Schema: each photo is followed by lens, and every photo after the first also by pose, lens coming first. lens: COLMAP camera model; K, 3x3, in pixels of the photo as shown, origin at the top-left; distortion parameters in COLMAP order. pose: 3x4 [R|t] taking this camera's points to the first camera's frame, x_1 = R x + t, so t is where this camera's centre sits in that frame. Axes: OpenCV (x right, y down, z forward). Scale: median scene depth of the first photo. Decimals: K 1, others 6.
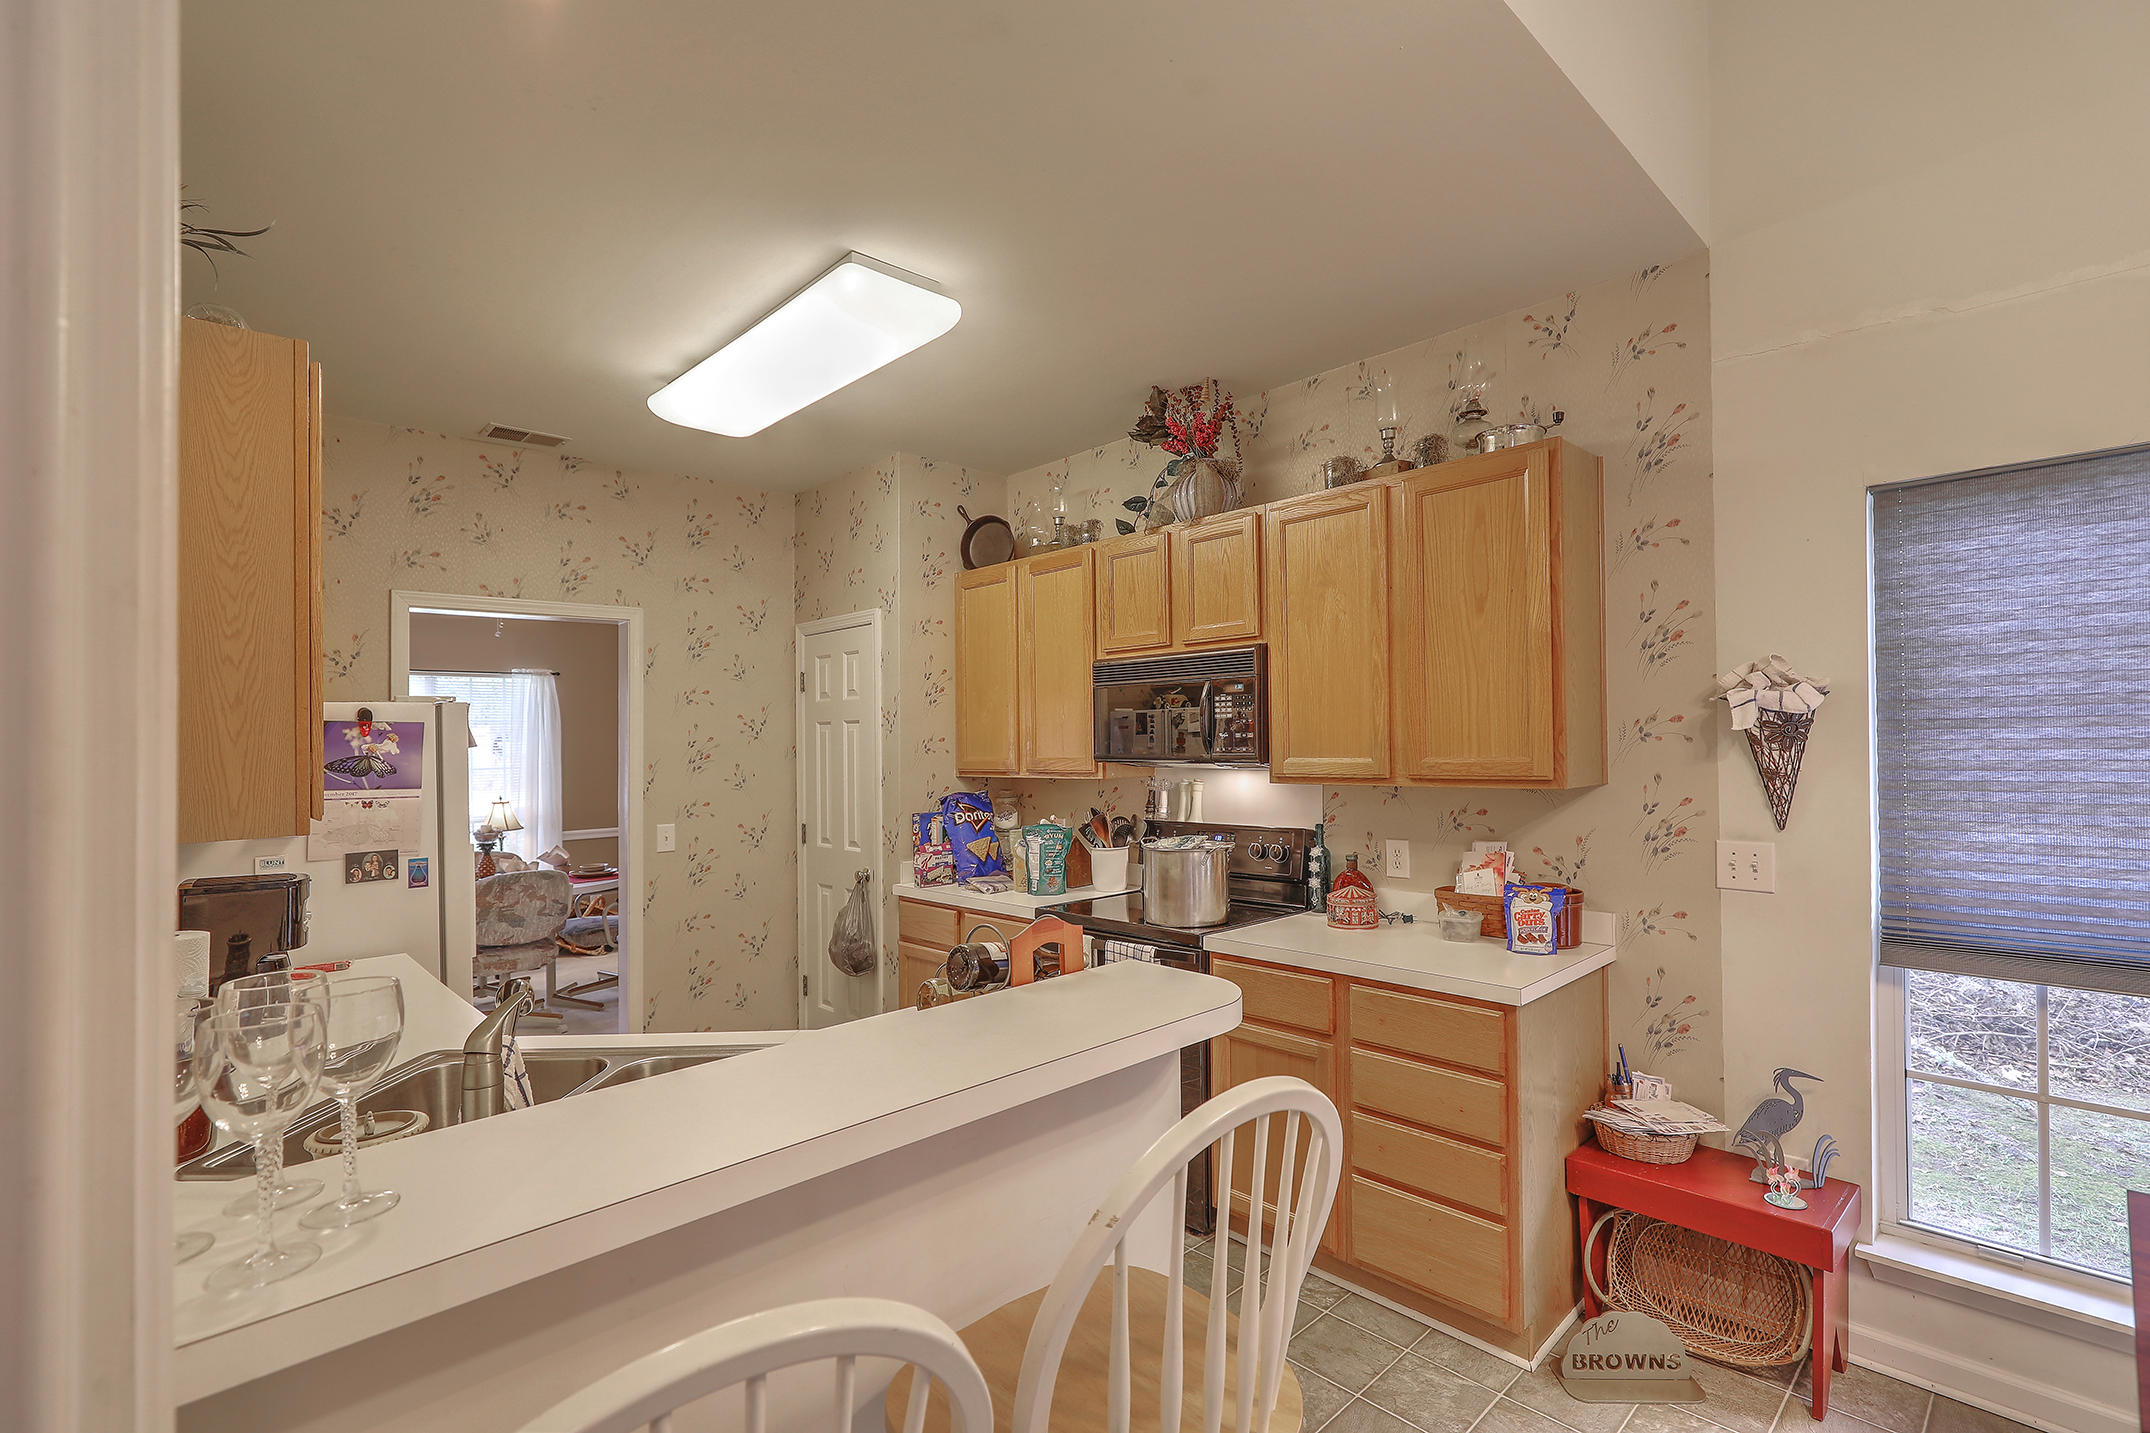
lens RADIAL K [[975.5, 0, 1075.9], [0, 975.5, 742.5], [0, 0, 1]] dist [0.002474, -0.000451]
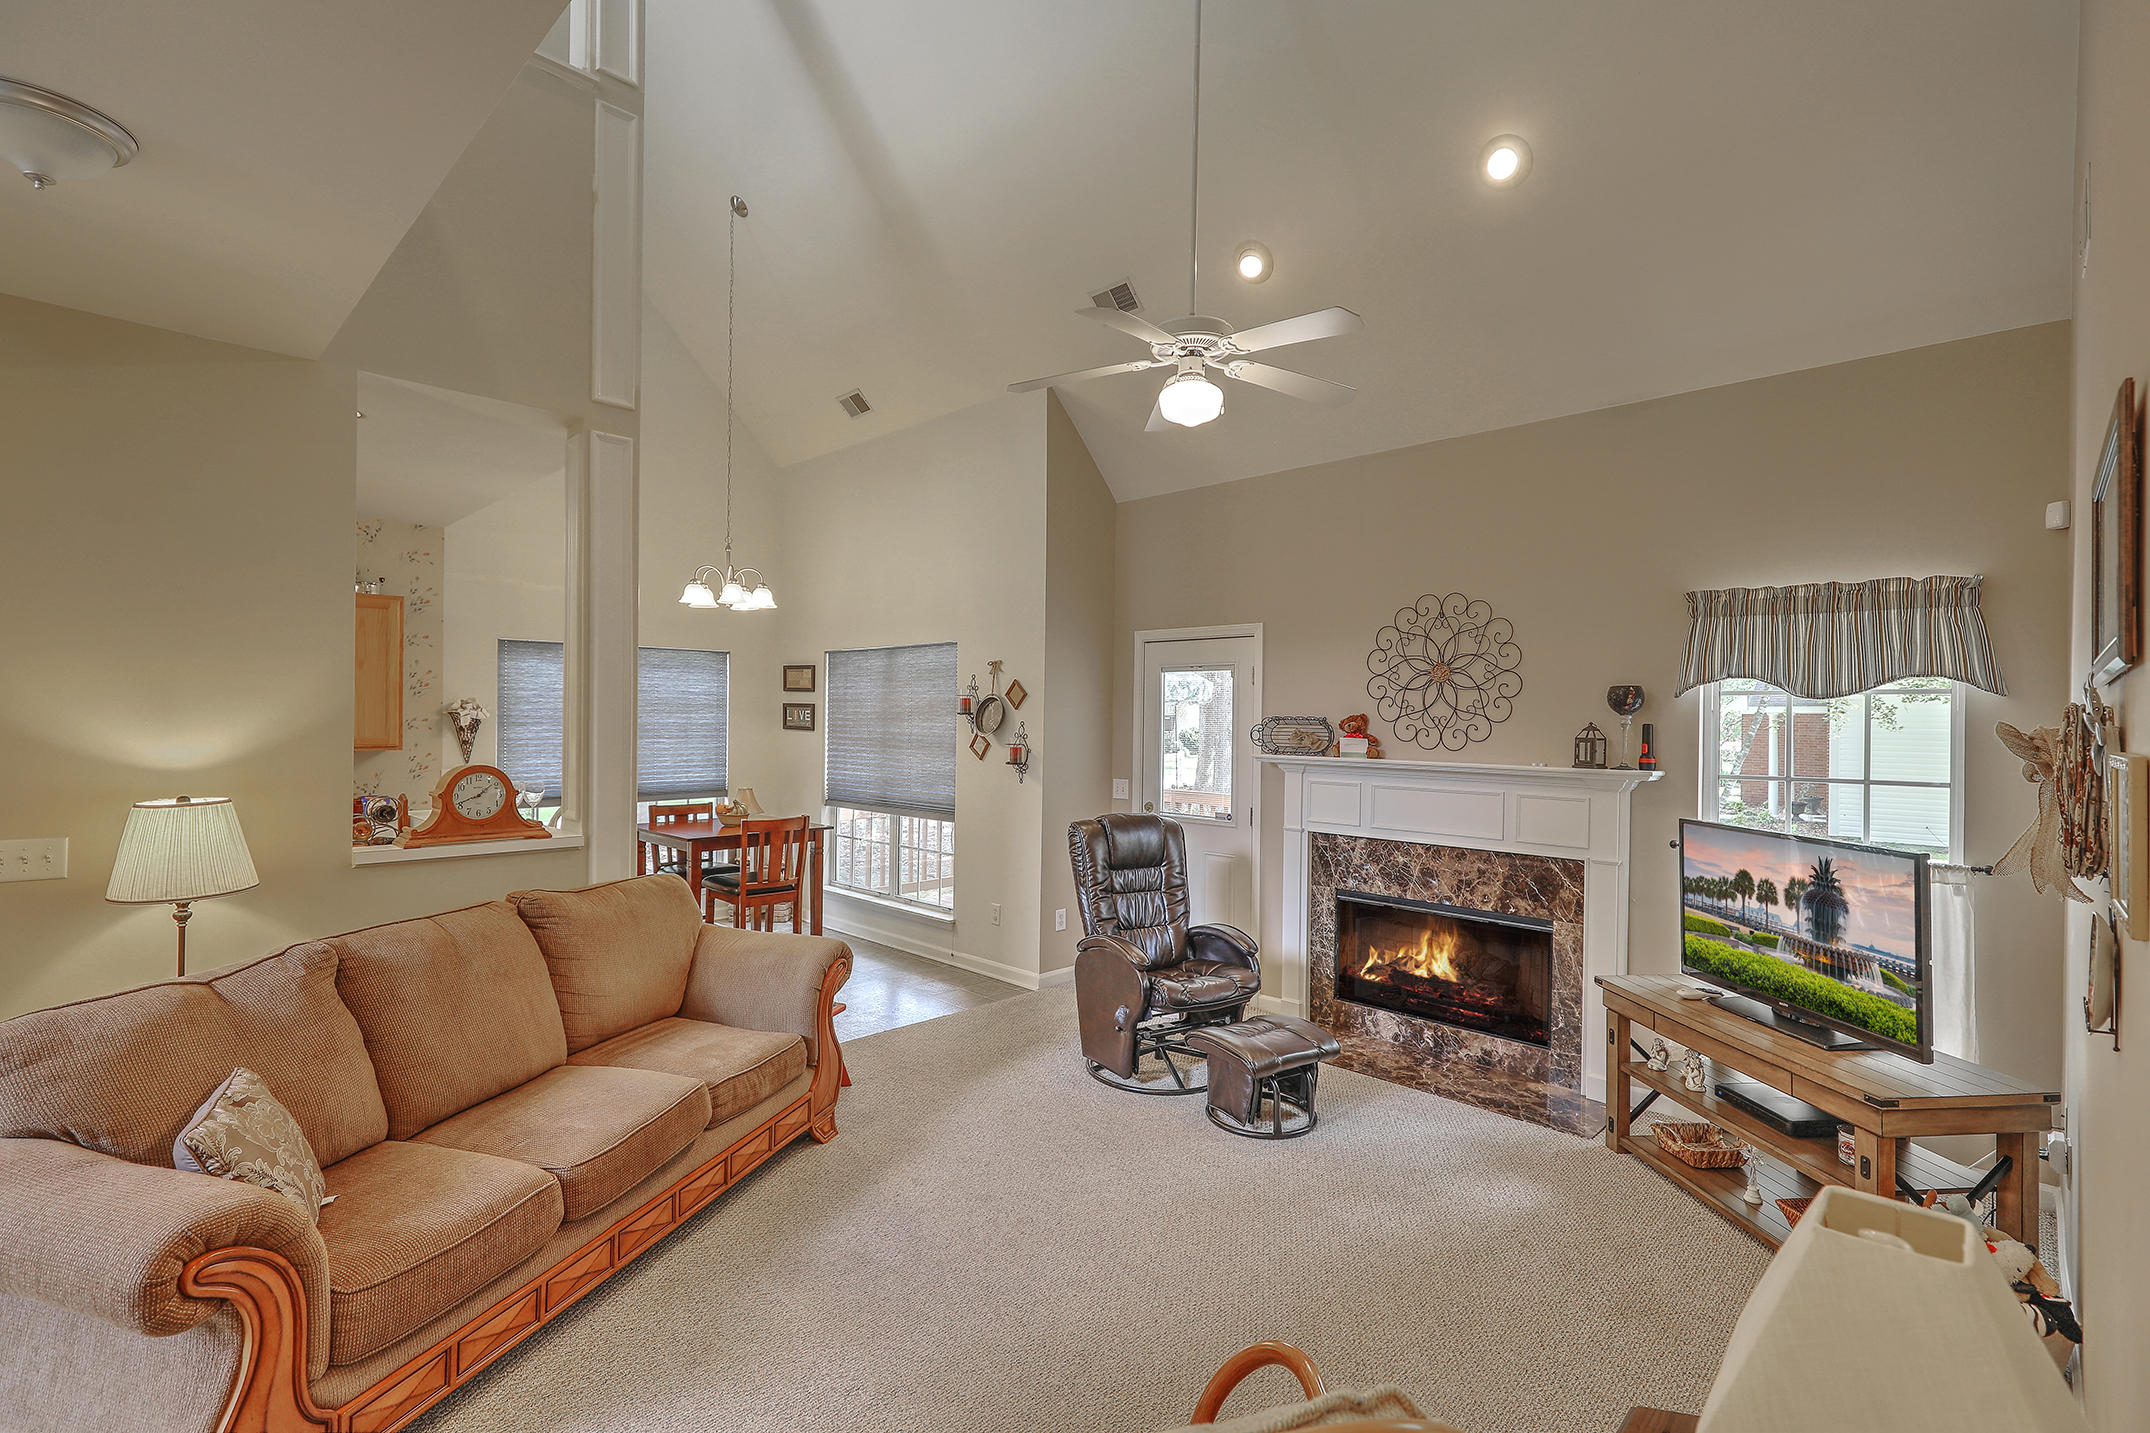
lens RADIAL K [[989.7, 0, 1059.6], [0, 989.7, 712.0], [0, 0, 1]] dist [-0.001247, -0.000365]
pose [[-0.046125, 0.024186, 0.998643, -1.496760], [-0.007808, 0.999668, -0.024572, 0.003749], [-0.998905, -0.008931, -0.045921, -0.341303]]
